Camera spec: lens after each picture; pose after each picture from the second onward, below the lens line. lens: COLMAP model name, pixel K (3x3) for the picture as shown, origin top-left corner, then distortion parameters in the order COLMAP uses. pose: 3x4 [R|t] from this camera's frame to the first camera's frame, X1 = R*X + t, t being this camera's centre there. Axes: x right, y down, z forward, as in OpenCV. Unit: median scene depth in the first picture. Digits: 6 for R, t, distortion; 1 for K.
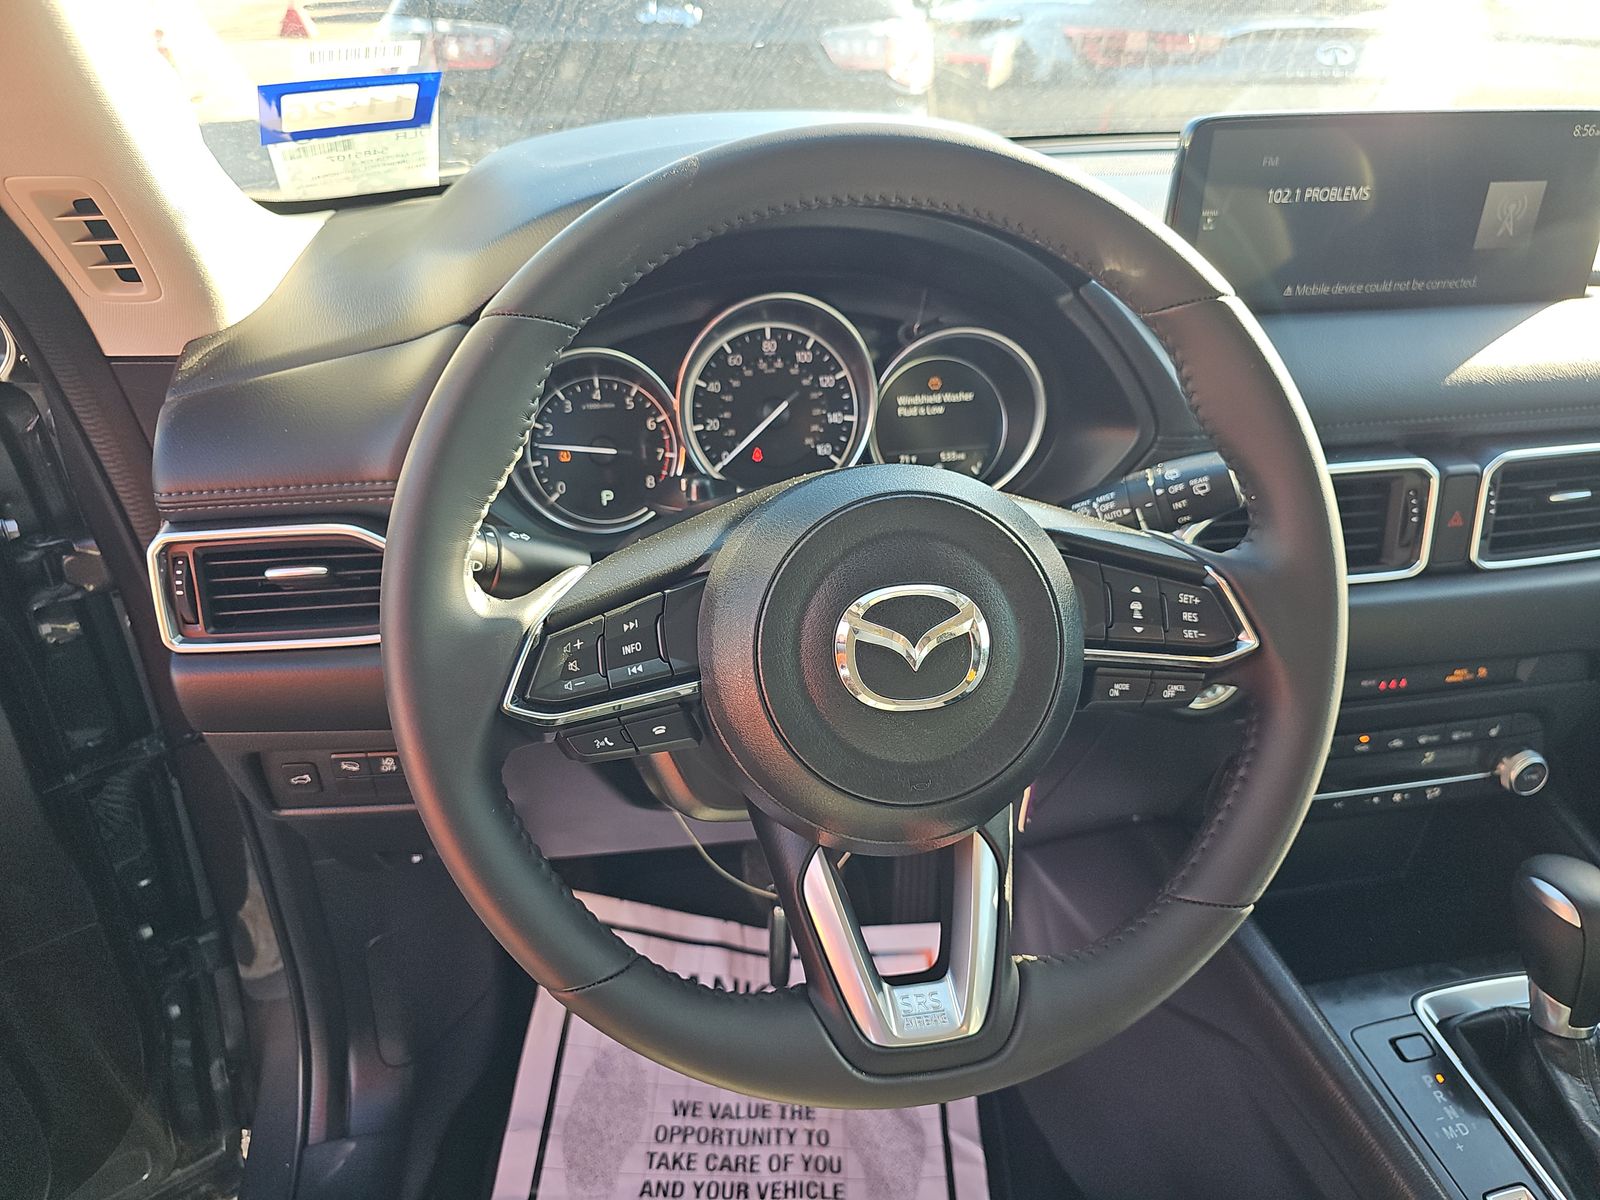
lens RADIAL K [[1166.7, 0, 800.0], [0, 1166.7, 600.0], [0, 0, 1]] dist [0.009679, -0.038869]
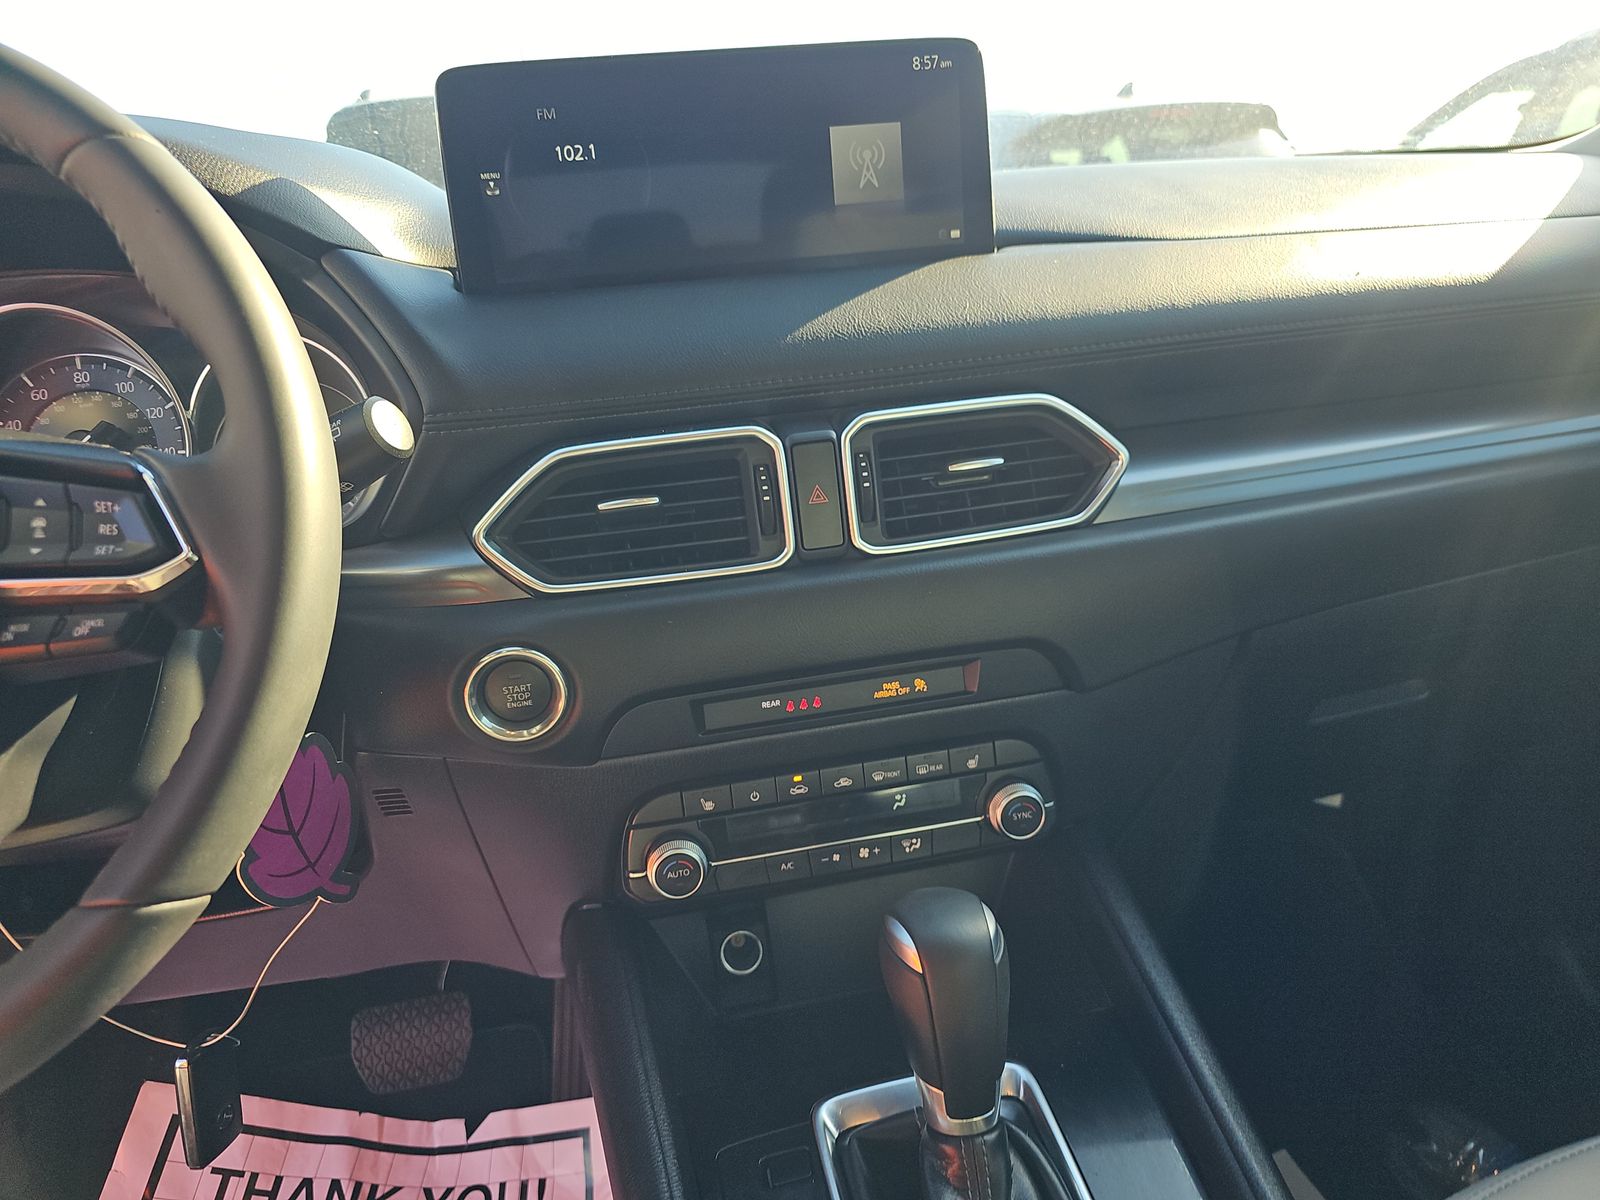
lens RADIAL K [[1166.7, 0, 800.0], [0, 1166.7, 600.0], [0, 0, 1]] dist [0.009679, -0.038869]
pose [[0.997300, -0.072825, -0.009487, 0.501071], [0.069848, 0.980480, -0.183796, 0.146597], [0.022686, 0.182637, 0.982919, 0.163333]]
